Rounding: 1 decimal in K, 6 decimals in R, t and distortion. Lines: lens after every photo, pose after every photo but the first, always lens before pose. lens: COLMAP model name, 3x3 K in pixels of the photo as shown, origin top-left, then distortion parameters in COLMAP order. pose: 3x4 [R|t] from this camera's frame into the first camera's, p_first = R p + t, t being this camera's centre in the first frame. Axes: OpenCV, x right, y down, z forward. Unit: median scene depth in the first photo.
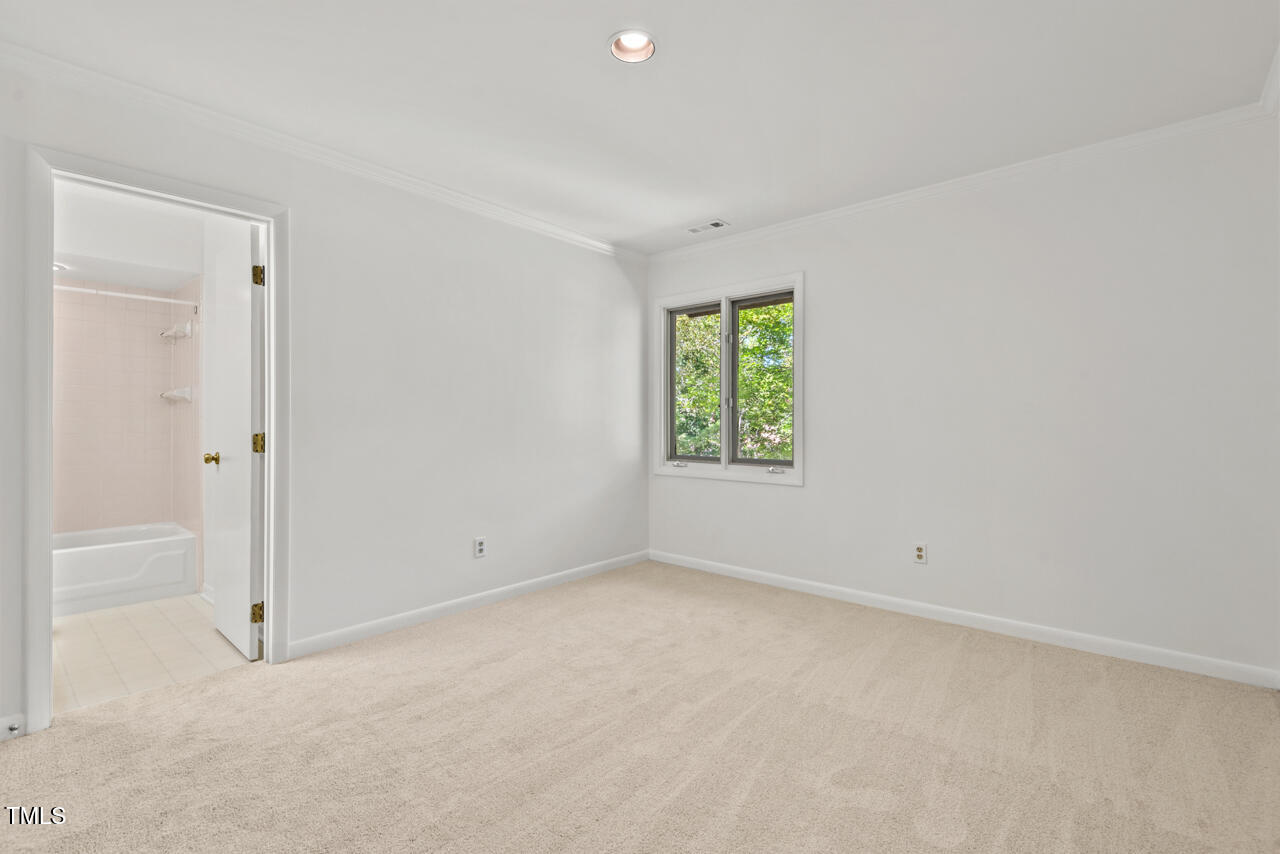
lens RADIAL K [[582.5, 0, 639.0], [0, 582.5, 420.6], [0, 0, 1]] dist [0.001985, -0.000179]
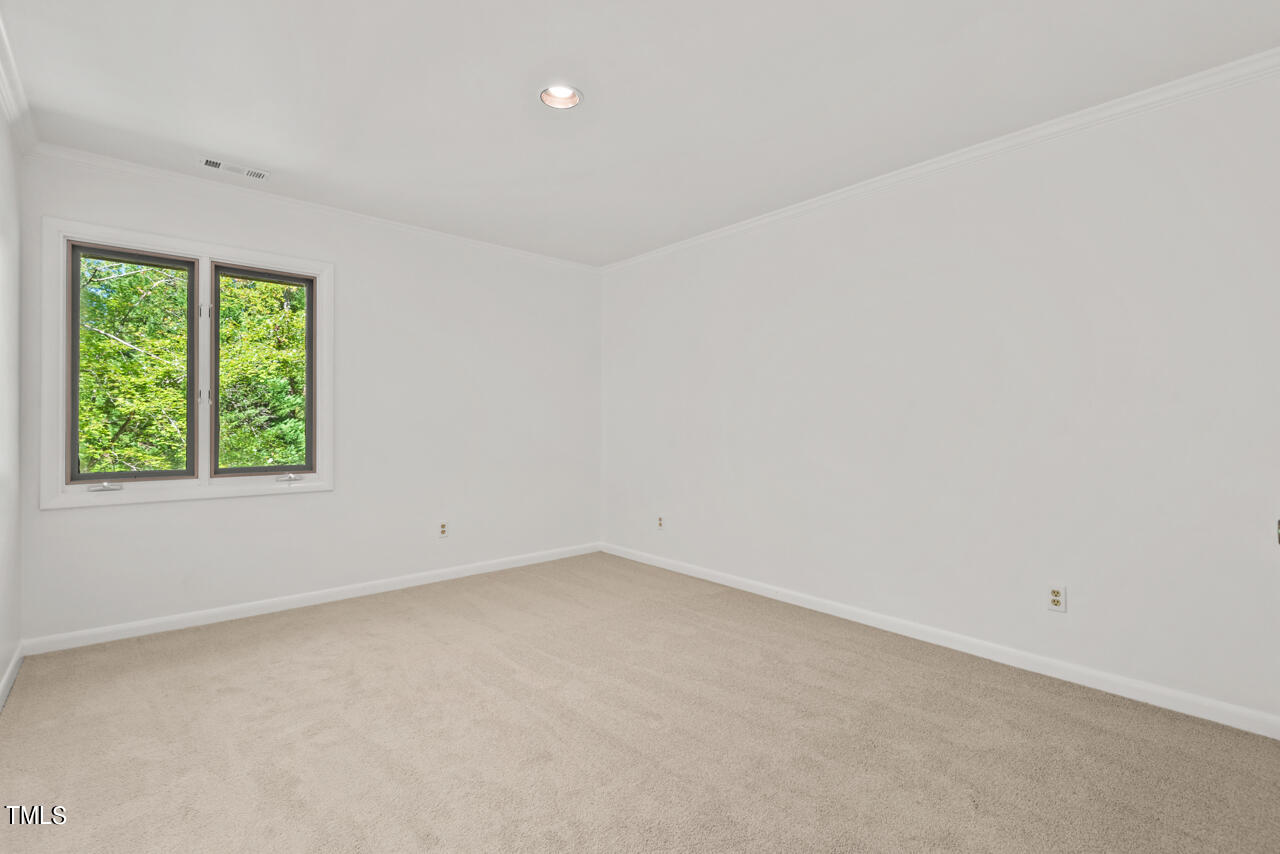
lens RADIAL K [[582.5, 0, 639.0], [0, 582.5, 420.6], [0, 0, 1]] dist [0.001985, -0.000179]
pose [[0.110389, 0.002353, 0.993886, -0.548960], [-0.008891, 0.999960, -0.001380, -0.004525], [-0.993849, -0.008685, 0.110406, 0.351835]]
